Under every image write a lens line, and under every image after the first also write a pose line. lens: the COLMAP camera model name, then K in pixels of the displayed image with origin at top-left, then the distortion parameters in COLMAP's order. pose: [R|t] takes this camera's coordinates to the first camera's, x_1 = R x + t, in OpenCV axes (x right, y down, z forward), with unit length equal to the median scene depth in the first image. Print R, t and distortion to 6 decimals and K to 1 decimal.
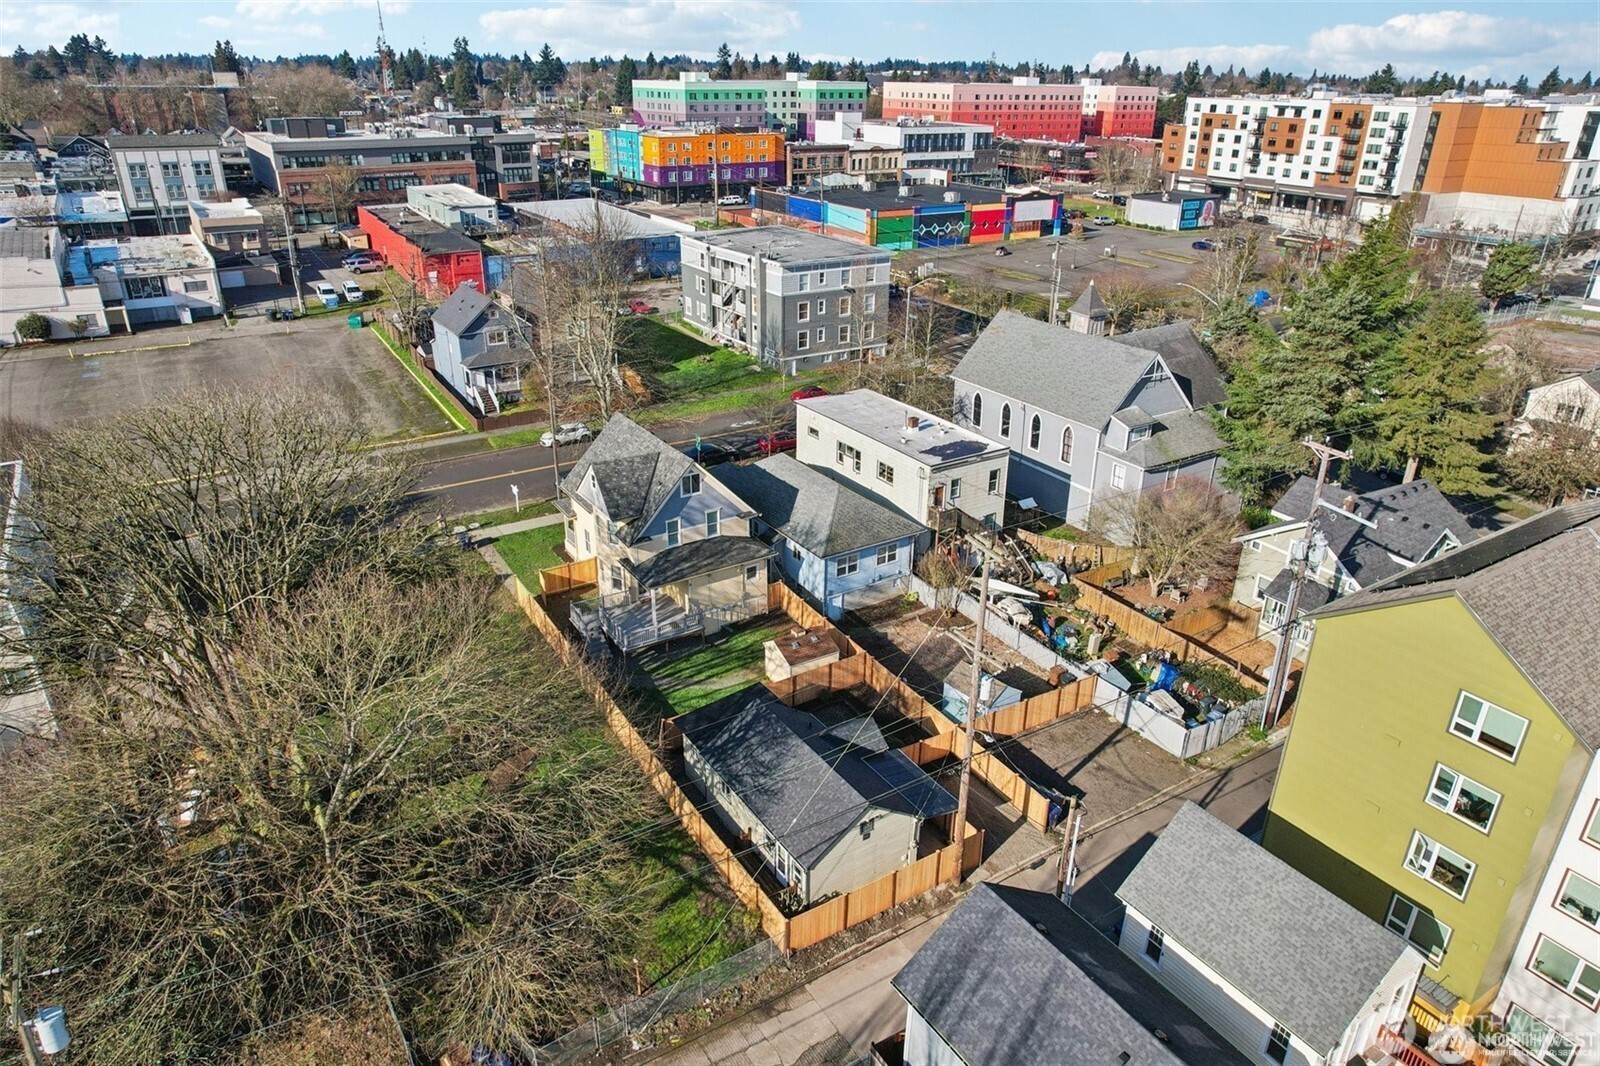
lens RADIAL K [[1036.5, 0, 815.1], [0, 1036.5, 537.6], [0, 0, 1]] dist [-0.073829, 0.055727]
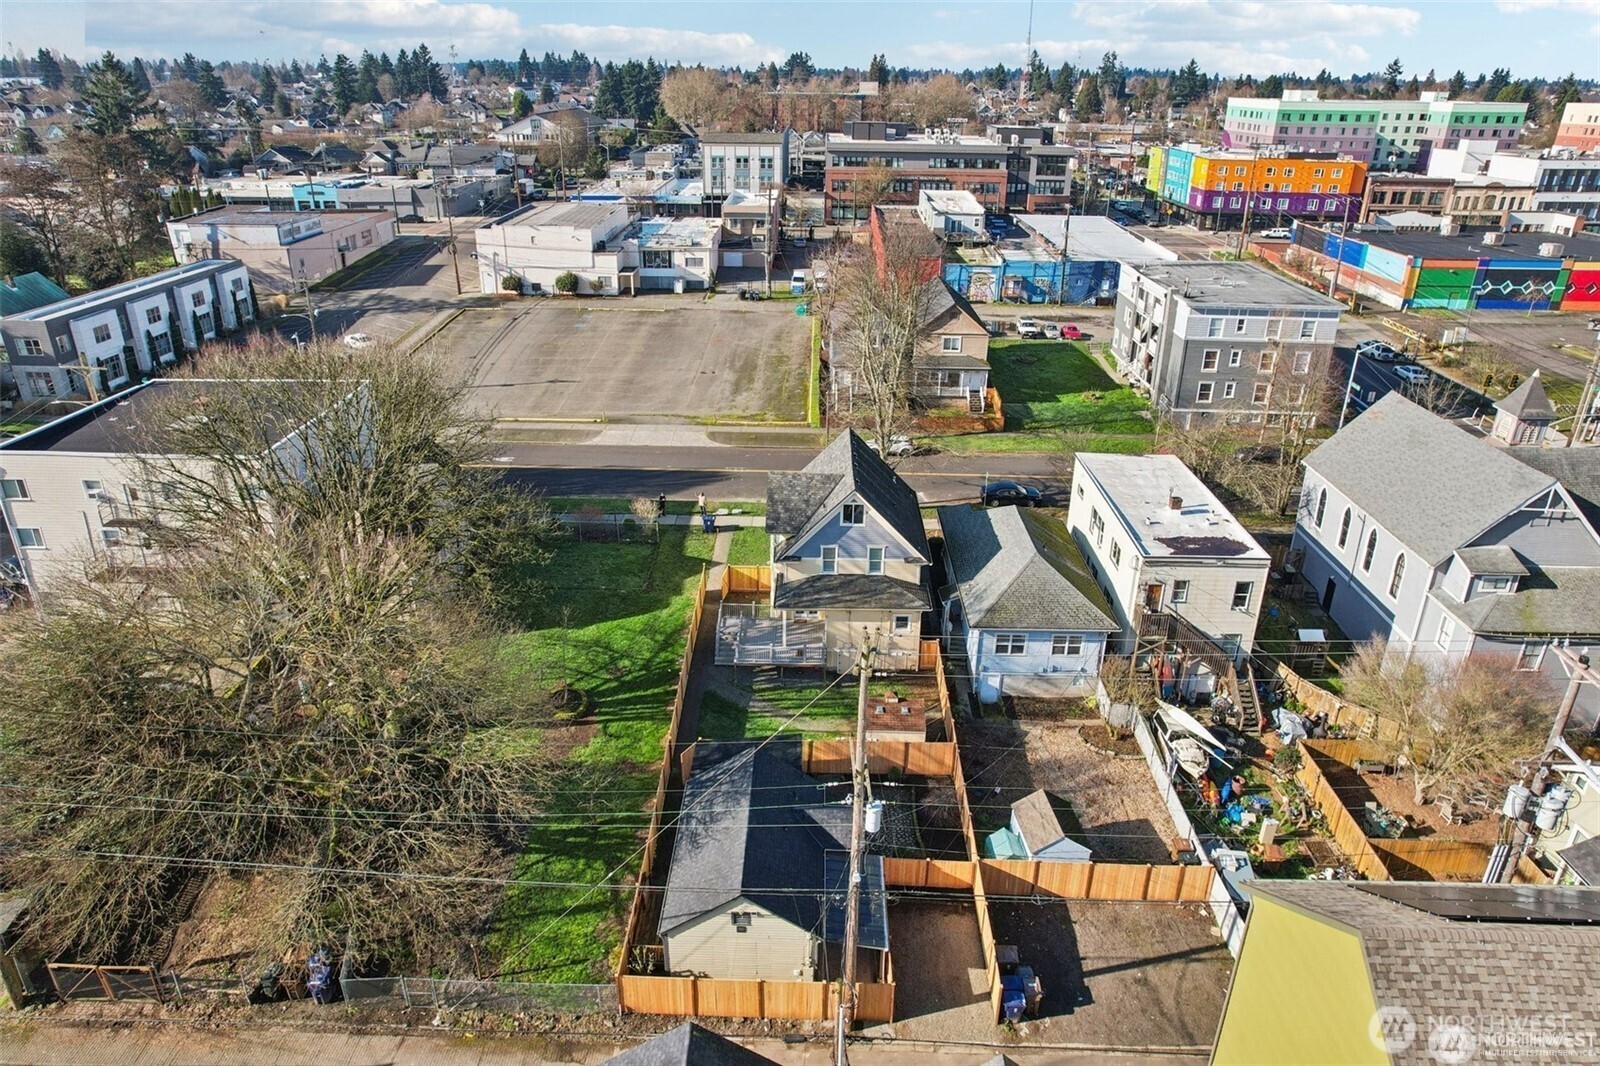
lens RADIAL K [[1036.5, 0, 790.7], [0, 1036.5, 538.1], [0, 0, 1]] dist [-0.073829, 0.055727]
pose [[0.829441, 0.226653, -0.510545, 0.164221], [-0.232631, 0.971110, 0.053183, -0.034489], [0.507849, 0.074657, 0.858205, 0.081882]]
